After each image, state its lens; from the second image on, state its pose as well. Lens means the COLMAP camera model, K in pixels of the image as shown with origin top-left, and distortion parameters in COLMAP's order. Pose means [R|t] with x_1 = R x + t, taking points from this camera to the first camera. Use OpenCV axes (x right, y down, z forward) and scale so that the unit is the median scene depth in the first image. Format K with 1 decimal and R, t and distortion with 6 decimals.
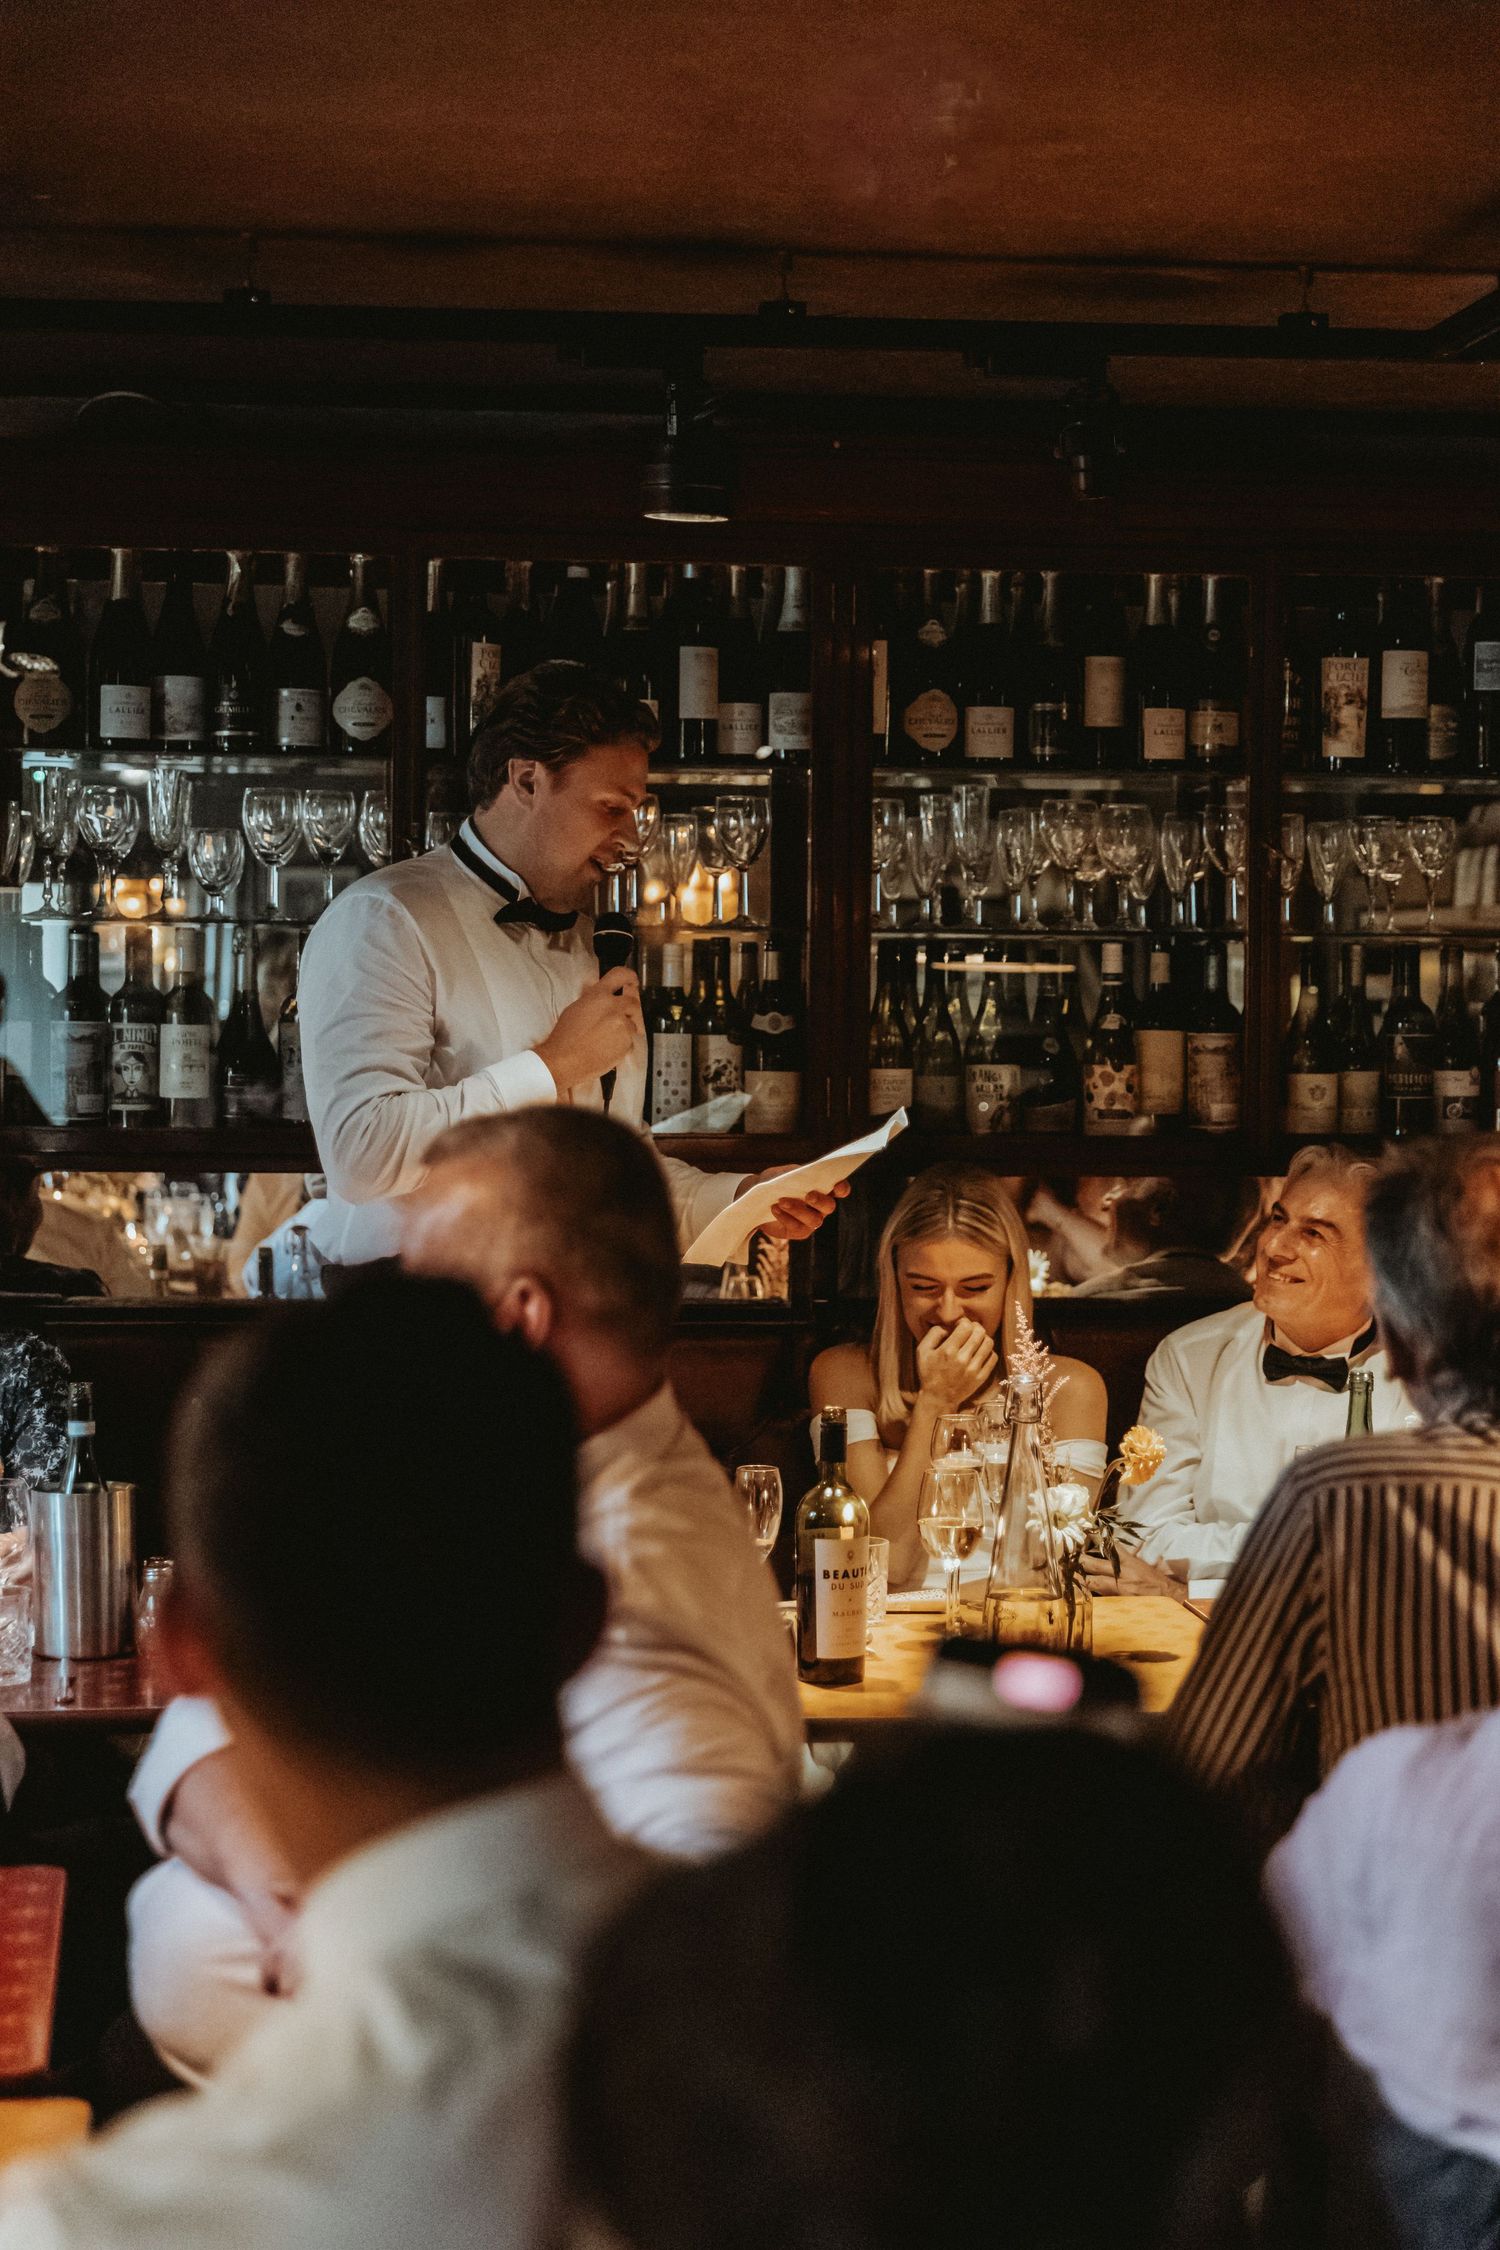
lens RADIAL K [[4000.4, 0, 749.8], [0, 4000.4, 1135.2], [0, 0, 1]] dist [-0.033547, 0.000000]
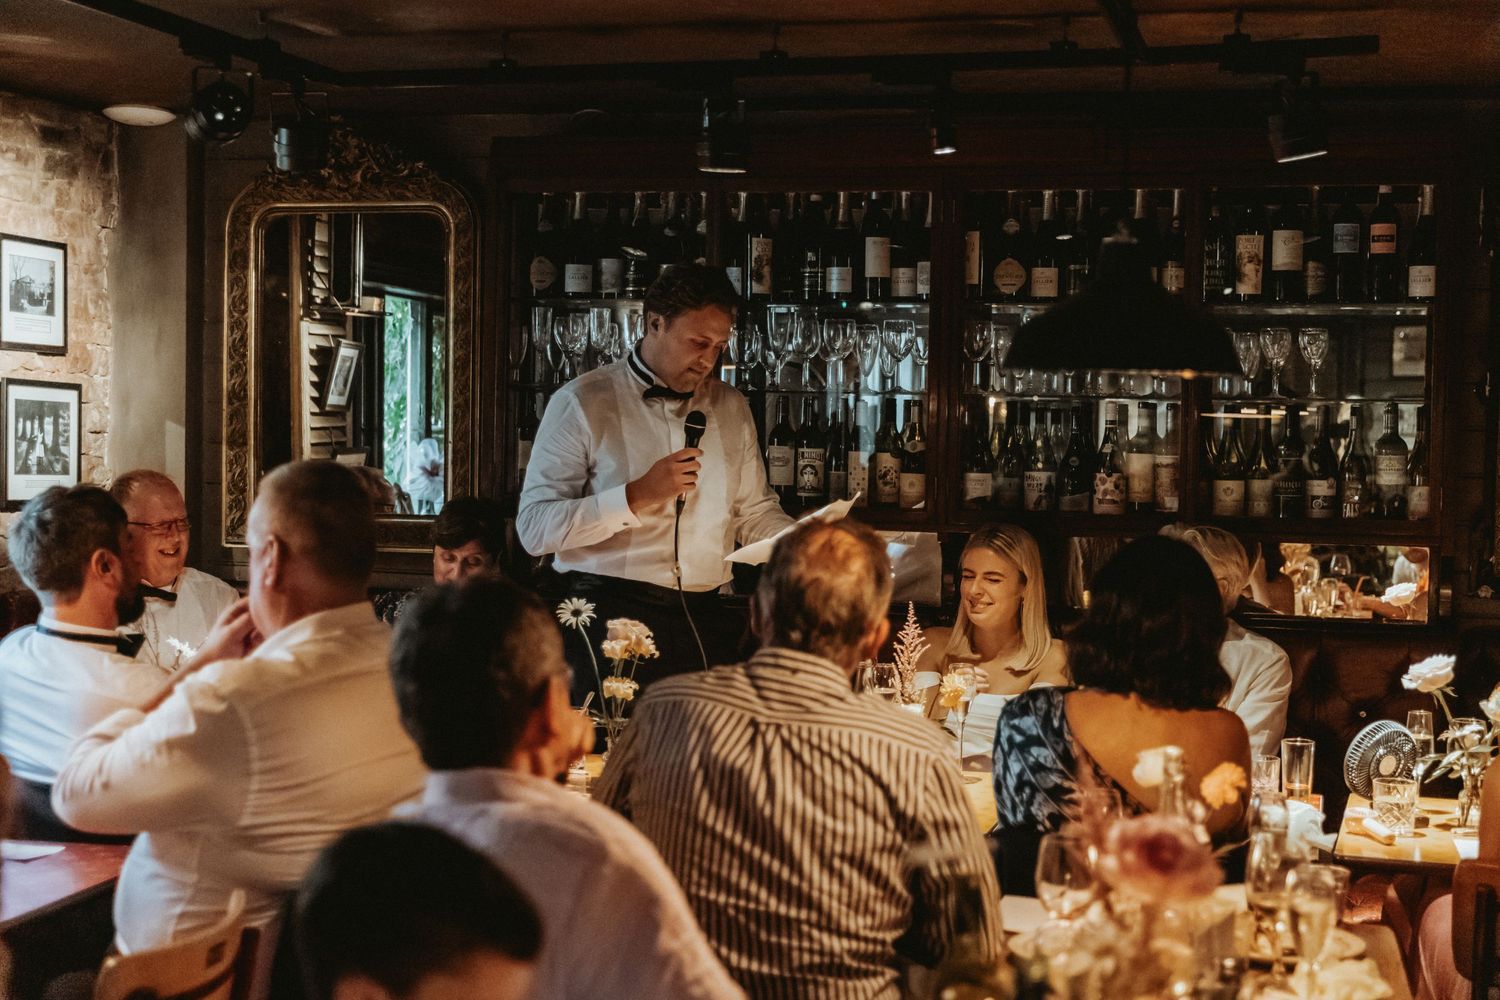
lens RADIAL K [[2386.8, 0, 750.2], [0, 2386.8, 492.3], [0, 0, 1]] dist [-0.057320, 0.000000]
pose [[0.922982, 0.018380, -0.384404, 0.345032], [-0.023964, 0.999665, -0.009740, 0.004472], [0.384096, 0.018202, 0.923114, -0.010801]]
